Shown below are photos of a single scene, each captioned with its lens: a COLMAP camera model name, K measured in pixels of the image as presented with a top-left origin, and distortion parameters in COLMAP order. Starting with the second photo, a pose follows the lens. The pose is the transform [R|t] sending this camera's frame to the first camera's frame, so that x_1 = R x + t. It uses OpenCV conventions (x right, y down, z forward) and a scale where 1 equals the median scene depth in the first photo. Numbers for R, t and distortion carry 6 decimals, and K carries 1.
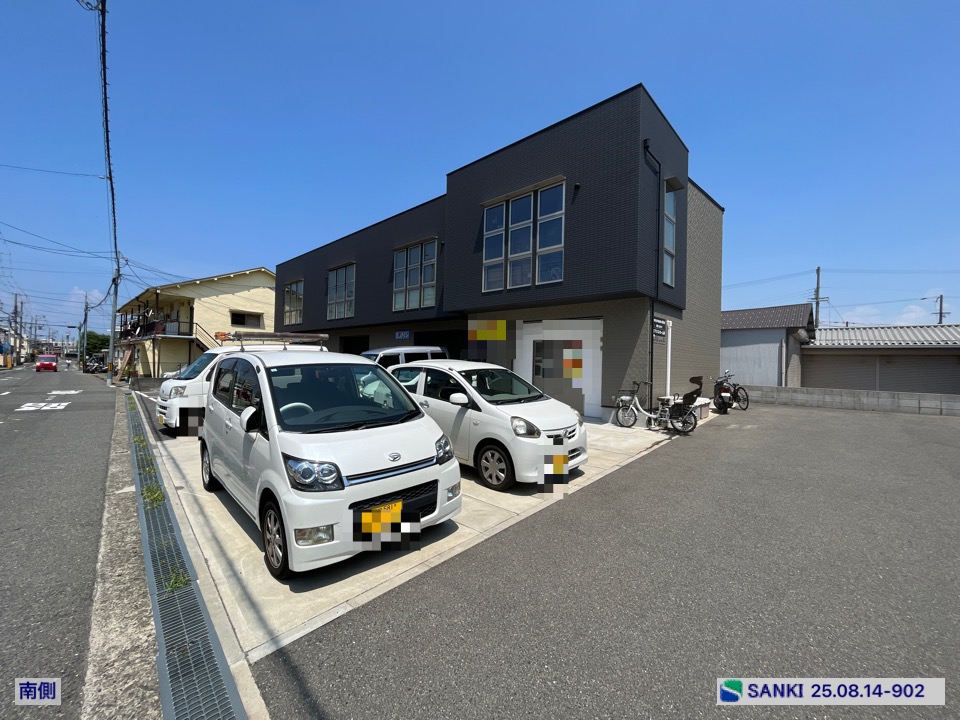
lens RADIAL K [[386.8, 0, 476.6], [0, 386.8, 361.1], [0, 0, 1]] dist [-0.002620, 0.000374]
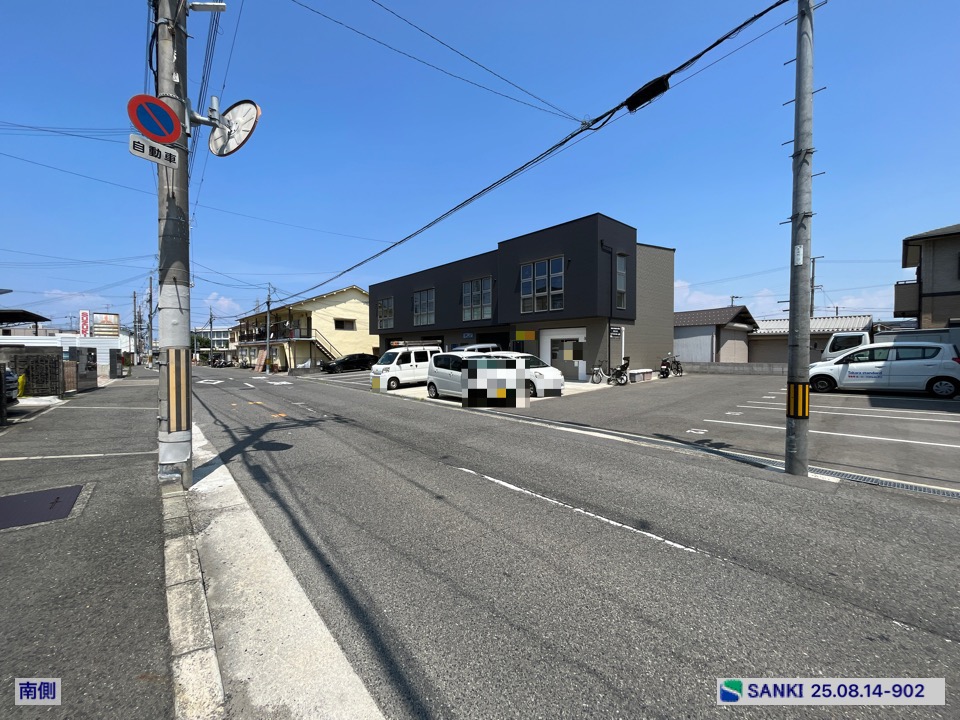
lens RADIAL K [[386.8, 0, 476.8], [0, 386.8, 358.7], [0, 0, 1]] dist [-0.002620, 0.000374]
pose [[0.995640, -0.026076, -0.089560, -0.030525], [0.028270, 0.999328, 0.023325, -0.013925], [0.088891, -0.025755, 0.995708, -0.740161]]
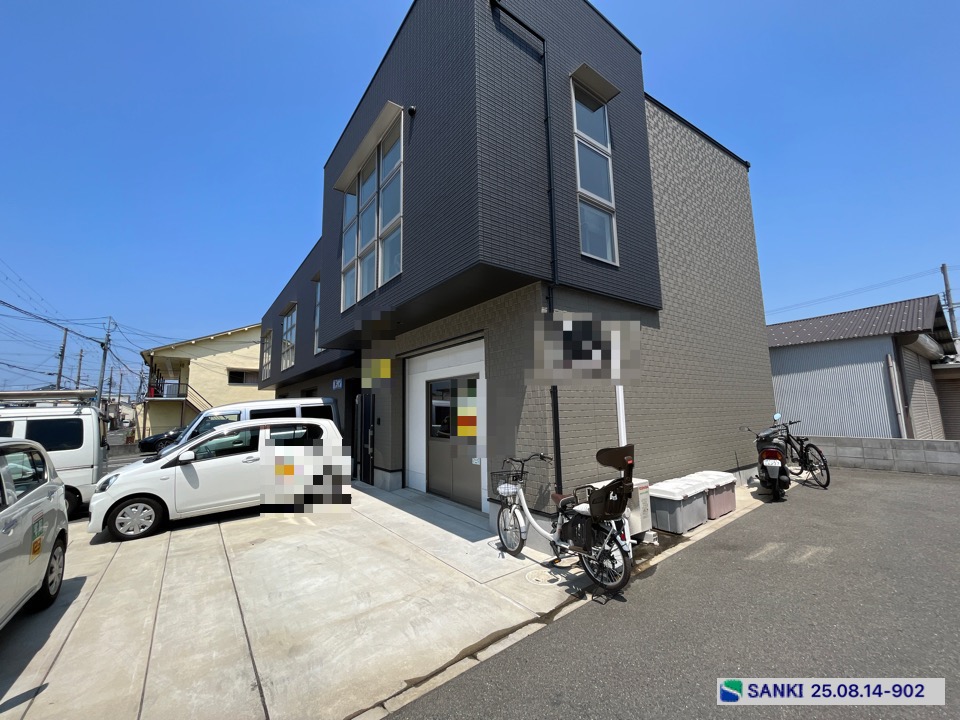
lens RADIAL K [[386.8, 0, 475.1], [0, 386.8, 360.7], [0, 0, 1]] dist [-0.002620, 0.000374]
pose [[0.982531, -0.066470, -0.173821, 0.324370], [0.044726, 0.991003, -0.126147, -0.002754], [0.180642, 0.116169, 0.976664, 0.371021]]
